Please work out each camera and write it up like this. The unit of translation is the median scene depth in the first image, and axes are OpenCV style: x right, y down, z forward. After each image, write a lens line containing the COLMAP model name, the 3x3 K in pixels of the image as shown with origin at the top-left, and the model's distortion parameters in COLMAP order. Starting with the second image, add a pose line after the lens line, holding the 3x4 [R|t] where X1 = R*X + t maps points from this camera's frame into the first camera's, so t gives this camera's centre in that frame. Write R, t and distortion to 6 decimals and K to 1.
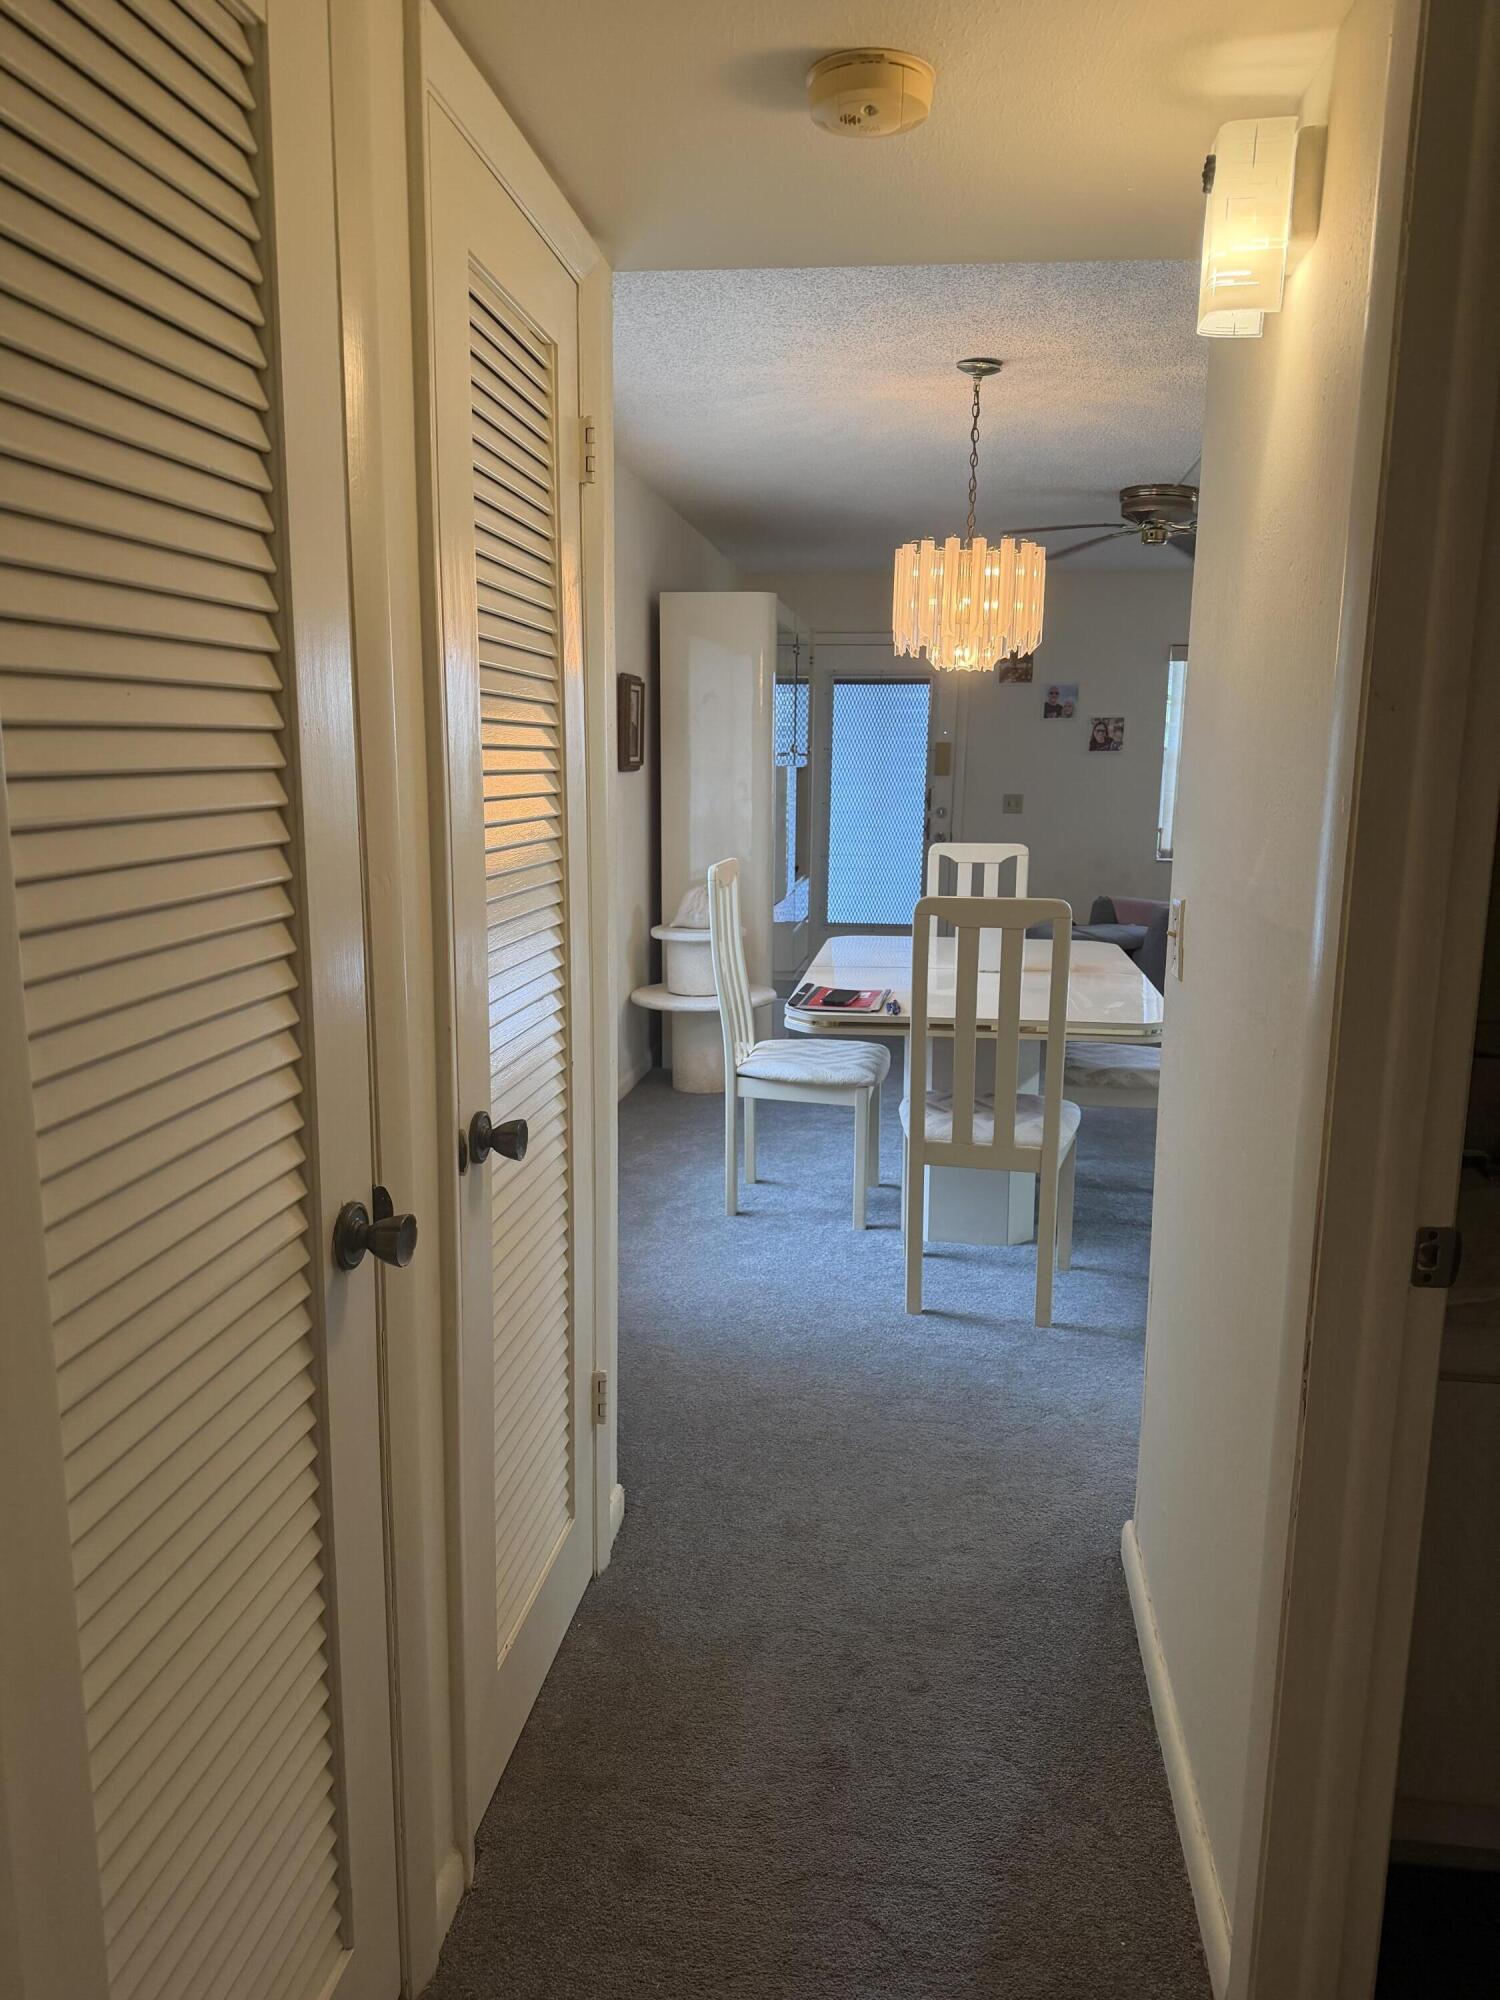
lens RADIAL K [[1411.8, 0, 748.3], [0, 1411.8, 1022.3], [0, 0, 1]] dist [0.107222, -0.142901]
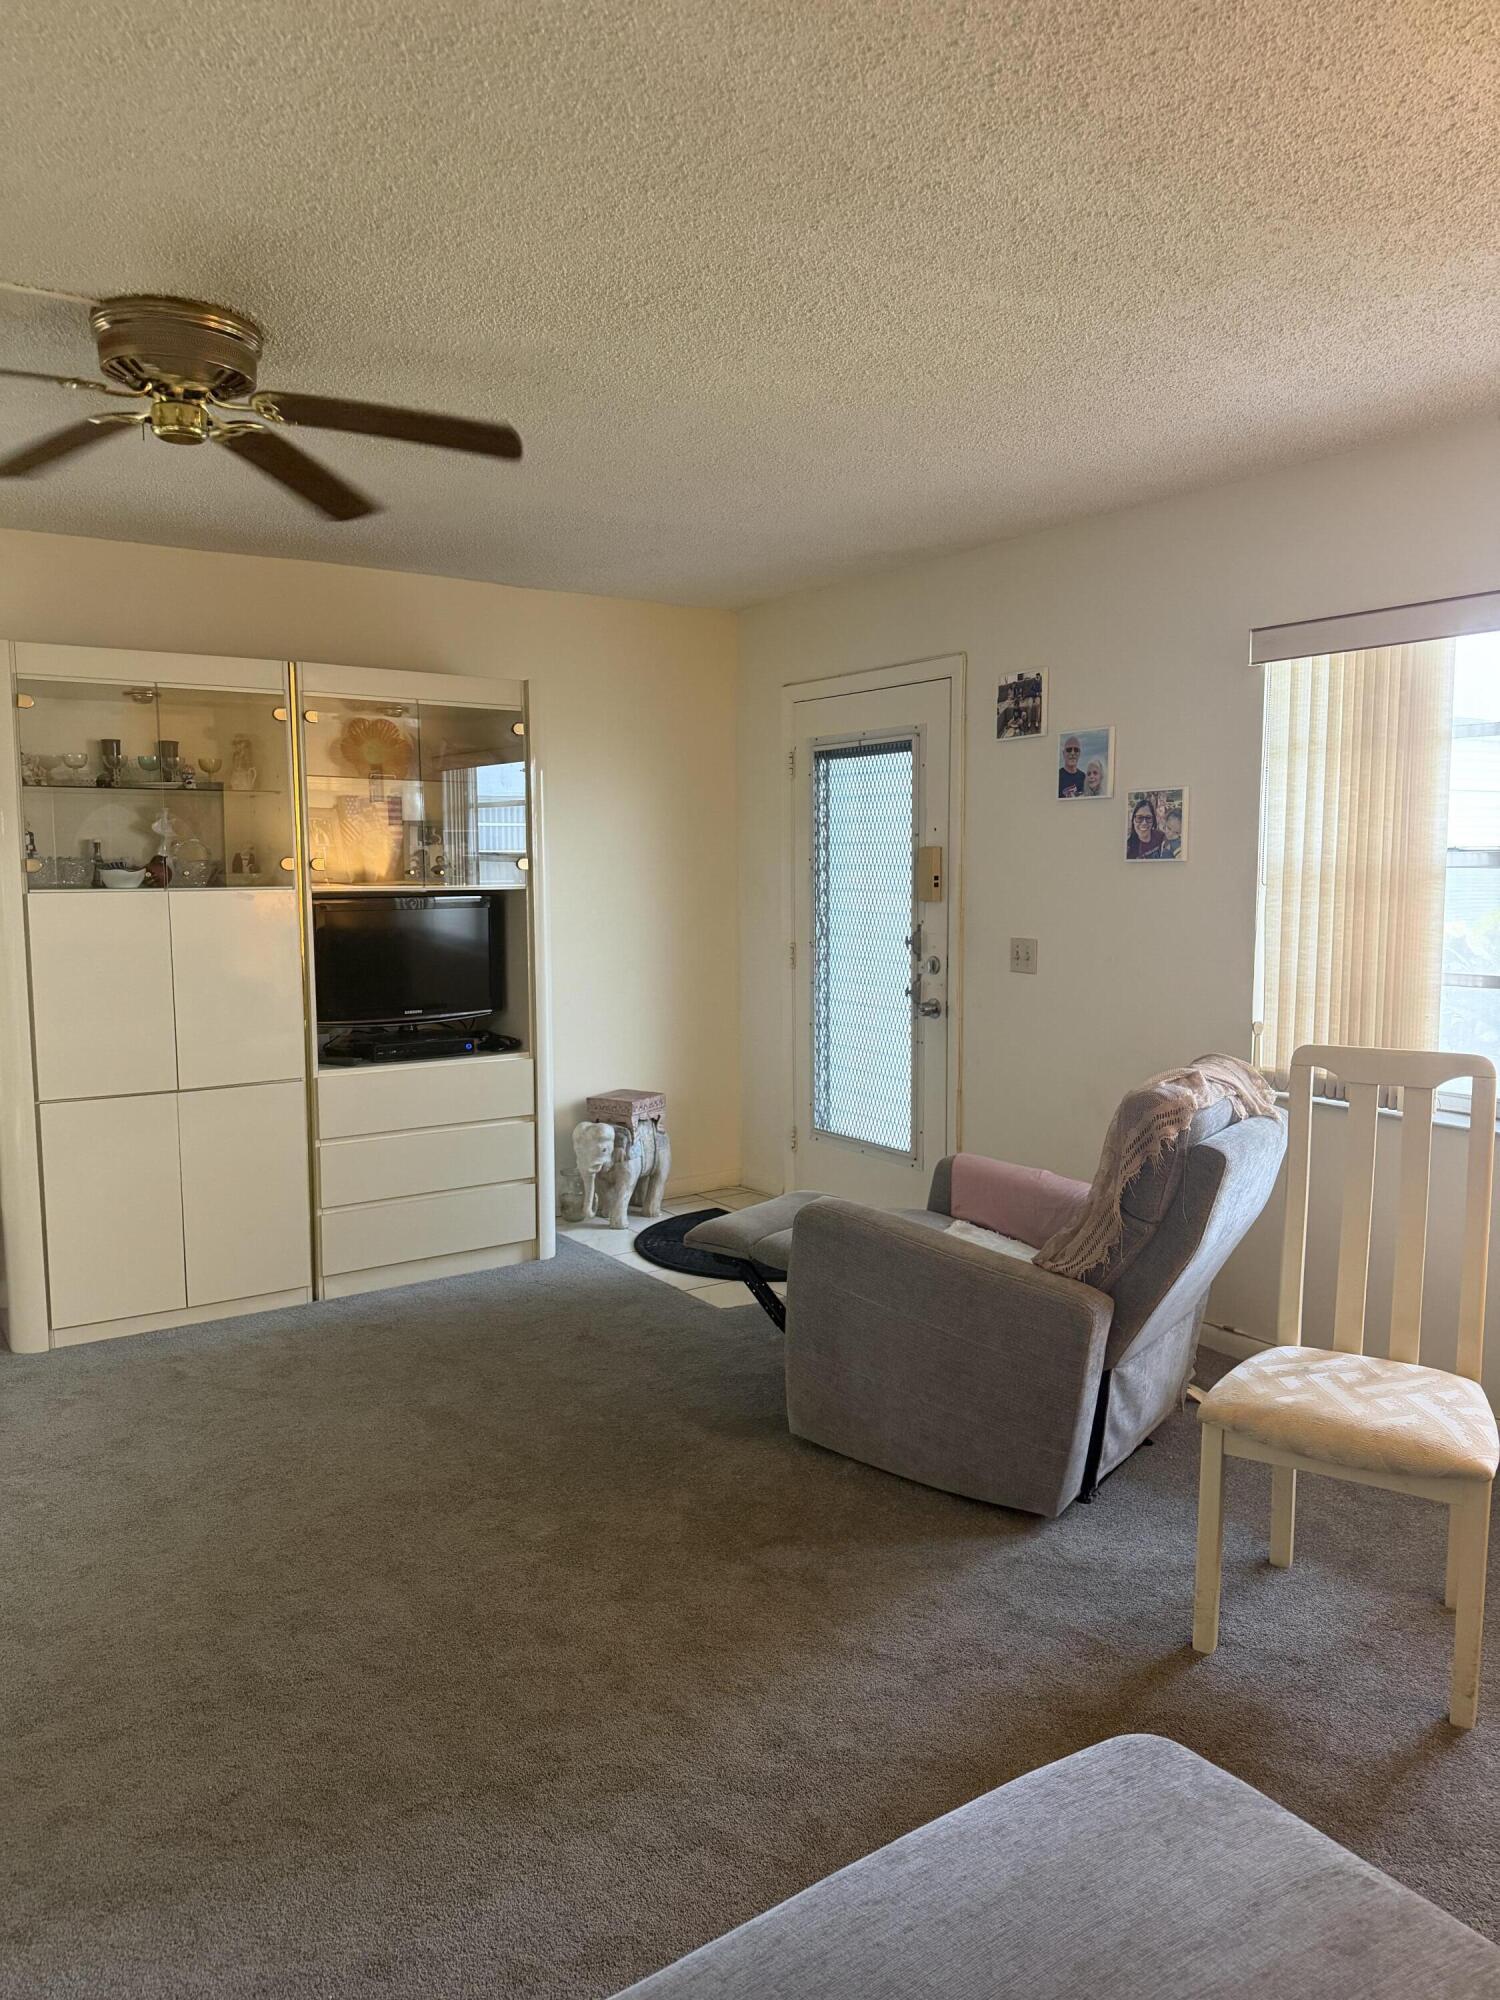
lens RADIAL K [[1402.8, 0, 743.2], [0, 1402.8, 1010.0], [0, 0, 1]] dist [0.076895, -0.083257]
pose [[0.666467, 0.066788, -0.742537, 0.852422], [-0.126772, 0.991627, -0.024593, -0.177989], [0.734678, 0.110523, 0.669353, 0.943249]]
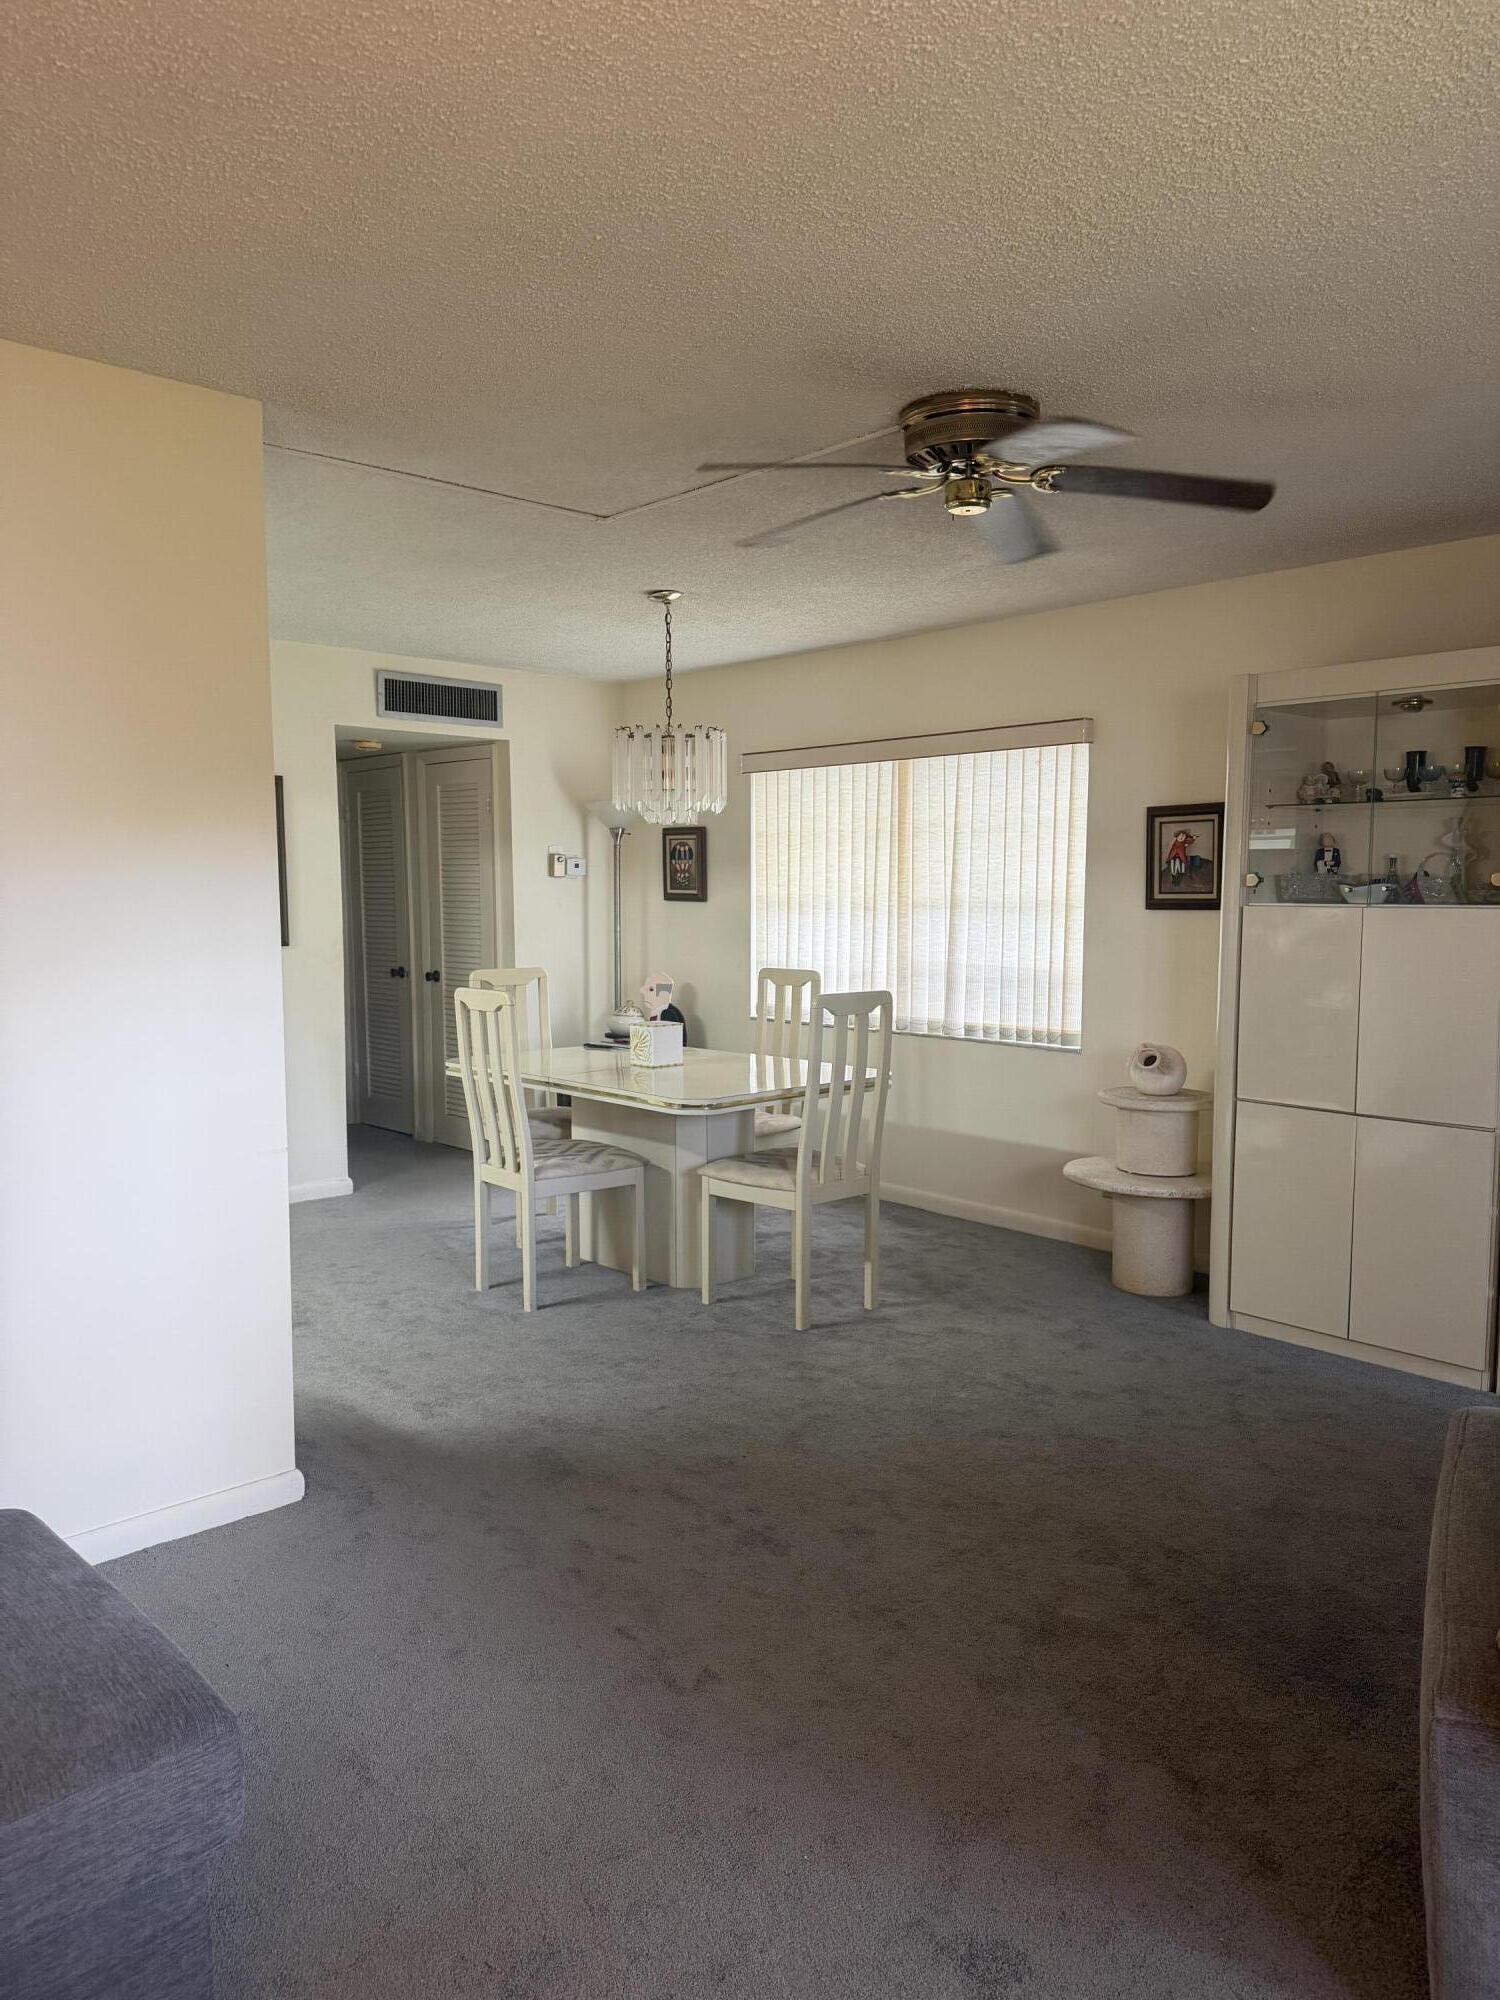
lens RADIAL K [[1411.8, 0, 748.3], [0, 1411.8, 1022.3], [0, 0, 1]] dist [0.107222, -0.142901]
pose [[-0.631989, 0.068562, -0.771938, 0.856714], [-0.144234, 0.968269, 0.204085, -0.272721], [0.761437, 0.240320, -0.602047, 1.459638]]
